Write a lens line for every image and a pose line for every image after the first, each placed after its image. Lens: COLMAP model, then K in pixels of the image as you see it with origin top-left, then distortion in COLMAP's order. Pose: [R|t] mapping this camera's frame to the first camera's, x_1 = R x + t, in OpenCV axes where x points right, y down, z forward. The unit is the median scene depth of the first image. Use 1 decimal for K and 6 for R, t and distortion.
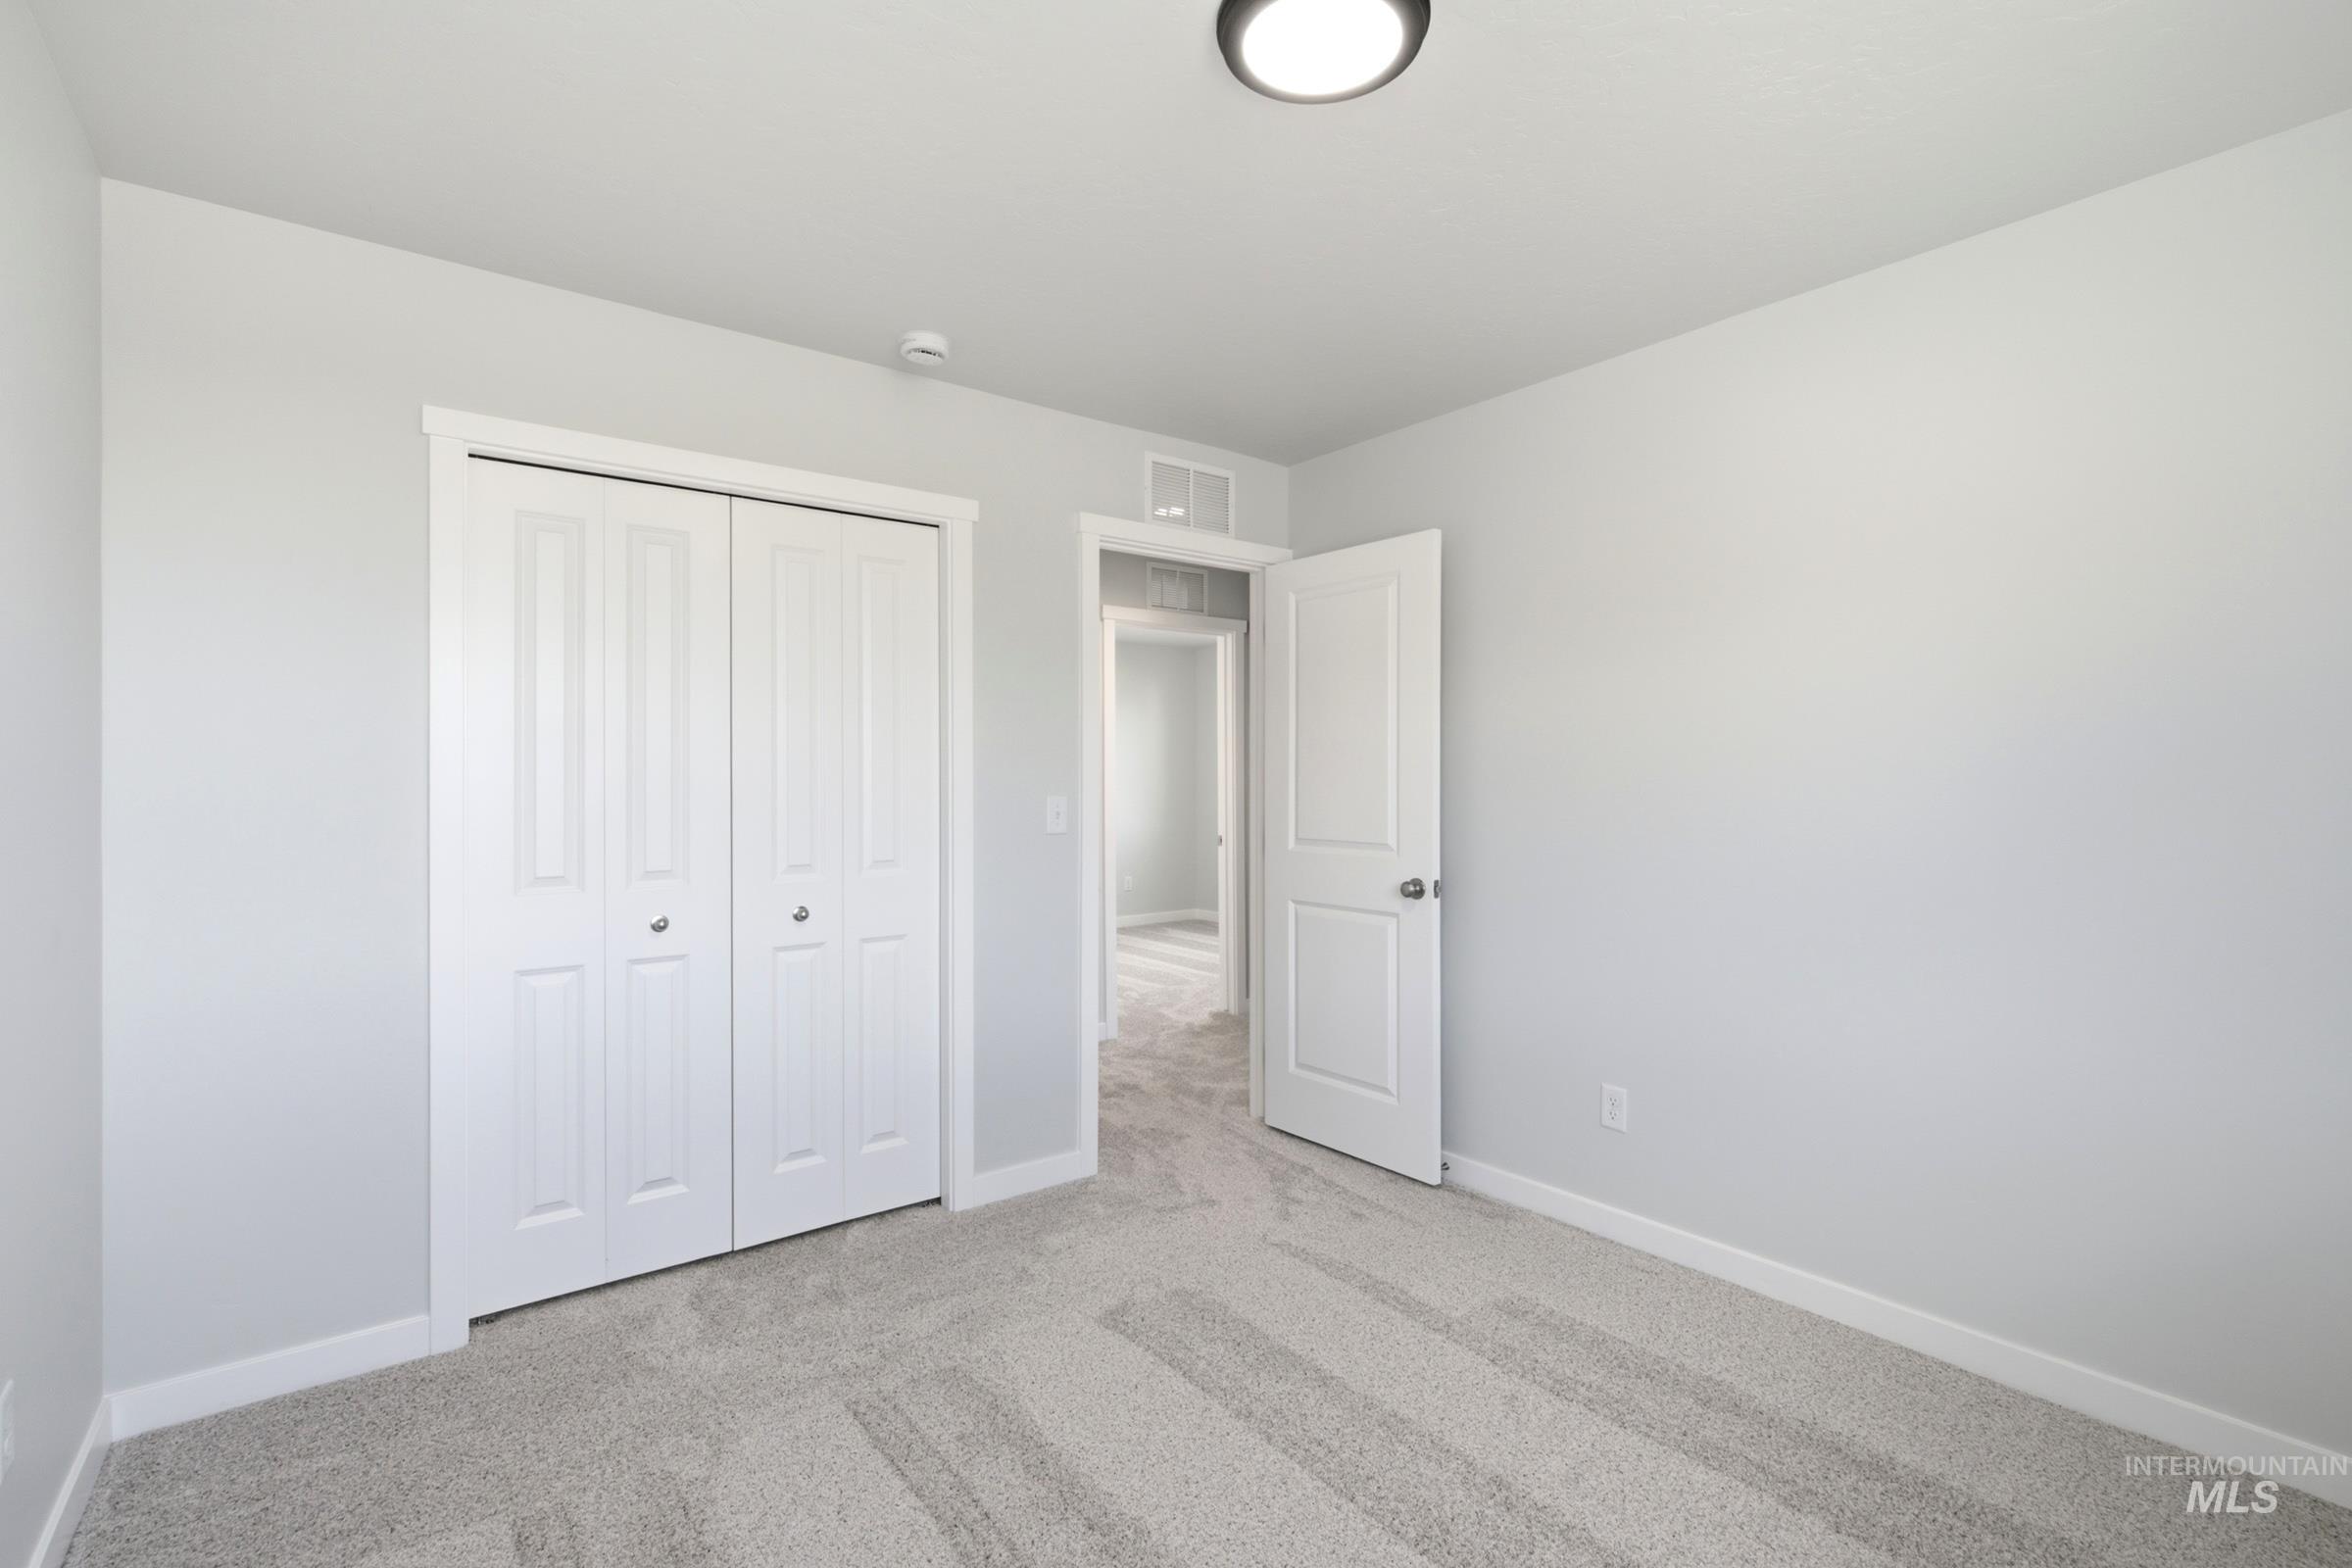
lens RADIAL K [[1068.8, 0, 1173.4], [0, 1068.8, 770.3], [0, 0, 1]] dist [0.000170, 0.000395]
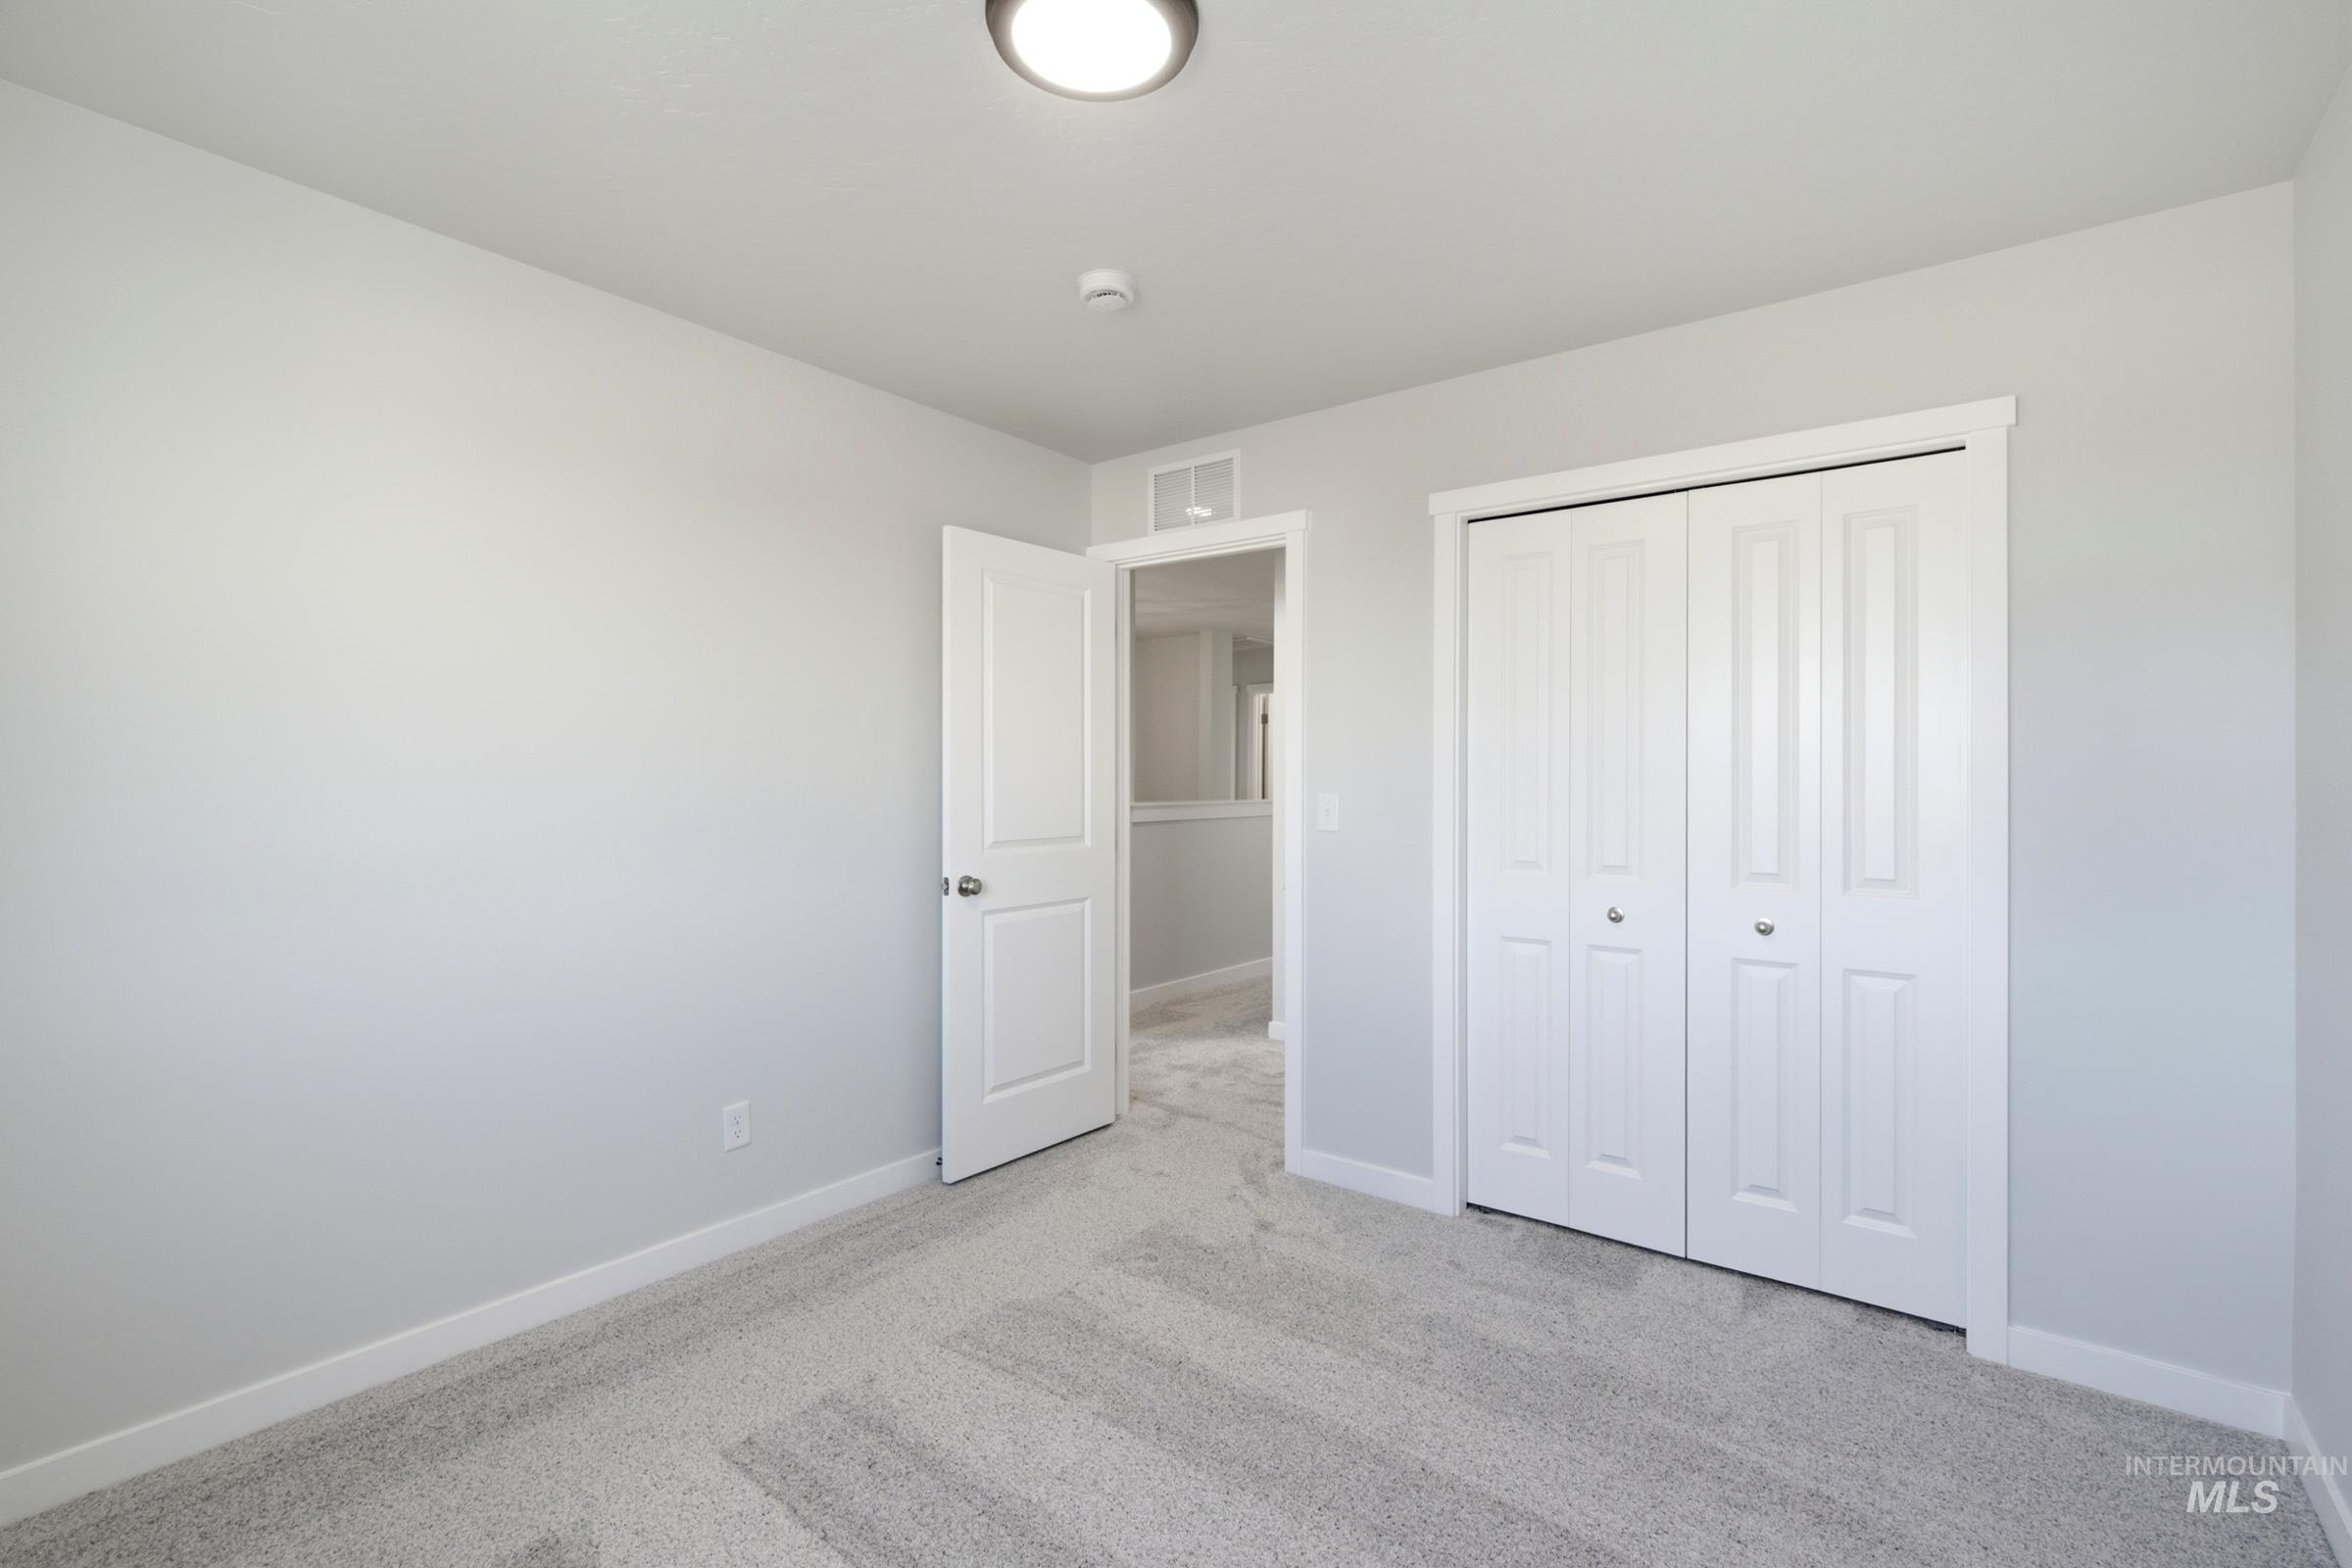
lens RADIAL K [[1040.1, 0, 1176.0], [0, 1040.1, 784.0], [0, 0, 1]] dist [-0.000361, -0.000210]
pose [[0.267335, 0.008407, -0.963567, 0.374863], [0.003668, 0.999946, 0.009742, 0.001509], [0.963597, -0.006139, 0.267290, 0.287343]]
